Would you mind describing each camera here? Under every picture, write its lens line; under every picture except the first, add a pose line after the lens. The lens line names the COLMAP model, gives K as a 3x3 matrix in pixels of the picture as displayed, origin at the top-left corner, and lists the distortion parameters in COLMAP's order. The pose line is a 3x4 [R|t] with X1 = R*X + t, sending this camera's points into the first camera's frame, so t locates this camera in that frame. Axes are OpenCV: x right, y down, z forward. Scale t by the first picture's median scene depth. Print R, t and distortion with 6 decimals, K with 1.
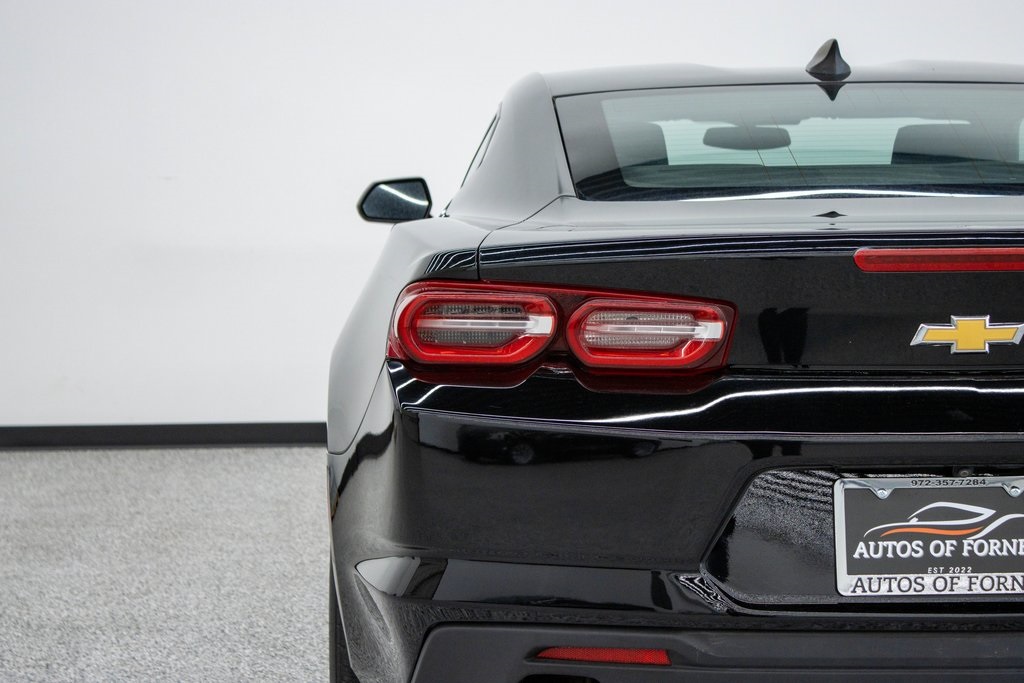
lens RADIAL K [[2106.4, 0, 512.0], [0, 2106.4, 341.5], [0, 0, 1]] dist [0.058713, 0.059571]
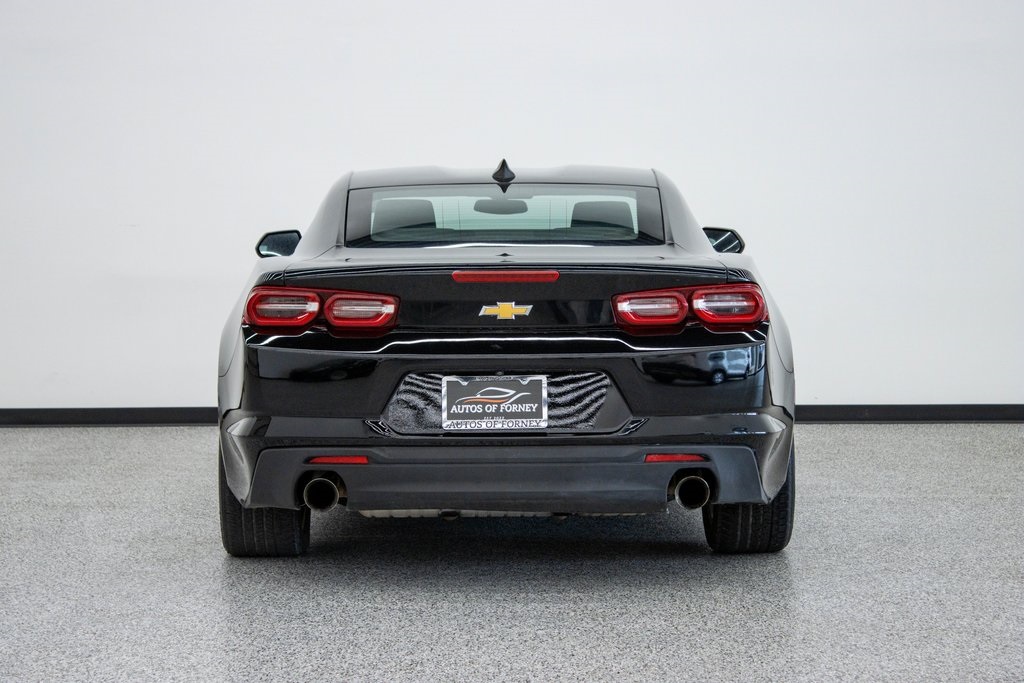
lens RADIAL K [[2317.9, 0, 512.0], [0, 2317.9, 341.5], [0, 0, 1]] dist [0.082943, -0.164365]
pose [[0.999983, 0.005237, 0.002714, 0.216875], [-0.005177, 0.999749, -0.021801, 0.080331], [-0.002828, 0.021787, 0.999759, -1.388618]]
